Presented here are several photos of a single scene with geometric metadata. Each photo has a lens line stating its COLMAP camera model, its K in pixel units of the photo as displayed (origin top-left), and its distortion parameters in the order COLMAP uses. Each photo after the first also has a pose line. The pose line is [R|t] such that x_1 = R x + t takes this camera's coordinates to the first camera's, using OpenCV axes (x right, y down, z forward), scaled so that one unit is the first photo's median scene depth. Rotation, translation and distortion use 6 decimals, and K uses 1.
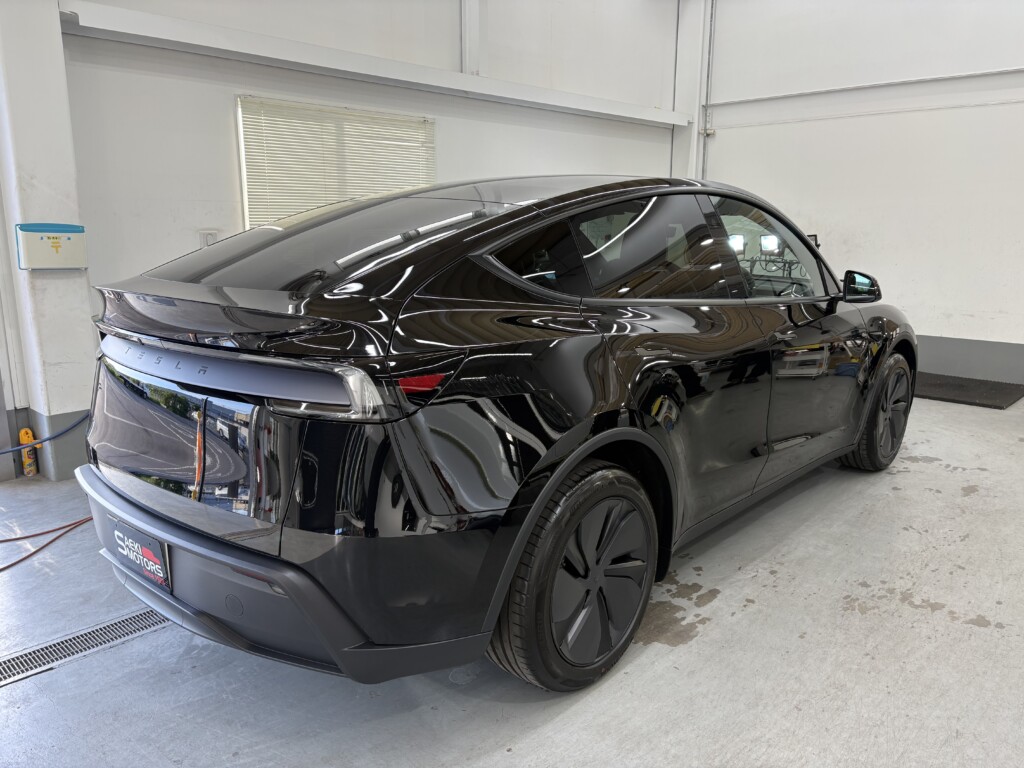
lens RADIAL K [[763.0, 0, 504.5], [0, 763.0, 376.6], [0, 0, 1]] dist [0.037743, -0.047009]
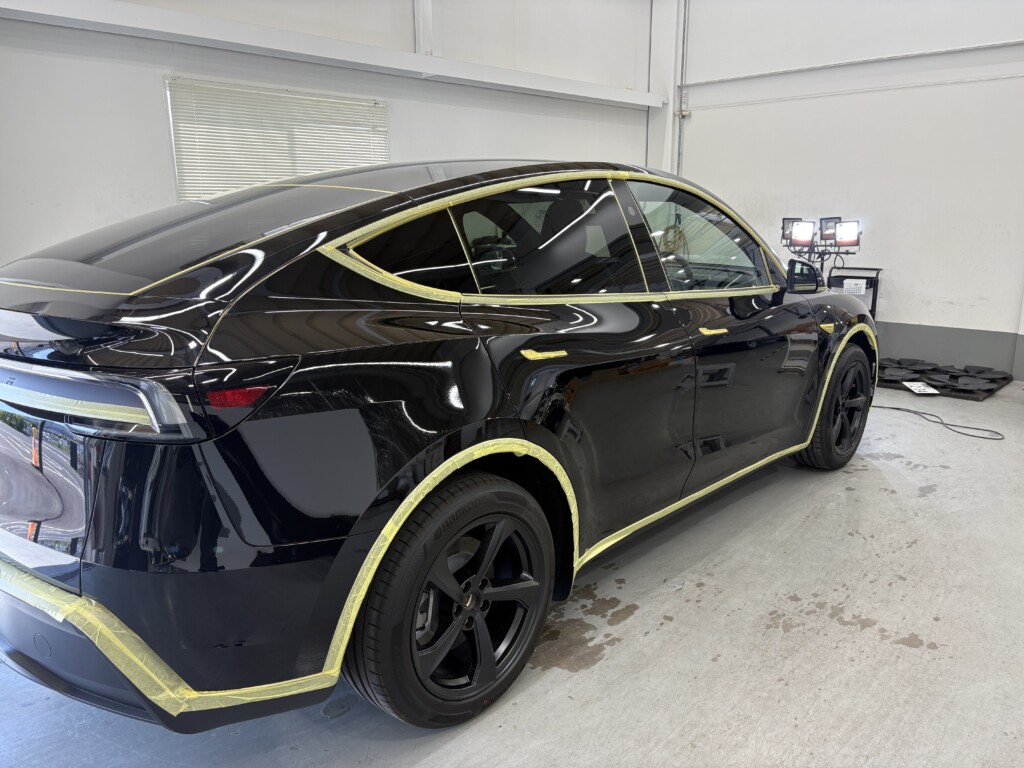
lens RADIAL K [[763.0, 0, 505.4], [0, 763.0, 380.2], [0, 0, 1]] dist [0.037743, -0.047009]
pose [[0.999945, -0.007711, -0.007063, 0.129918], [0.007869, 0.999714, 0.022588, -0.018874], [0.006887, -0.022642, 0.999720, 0.072865]]
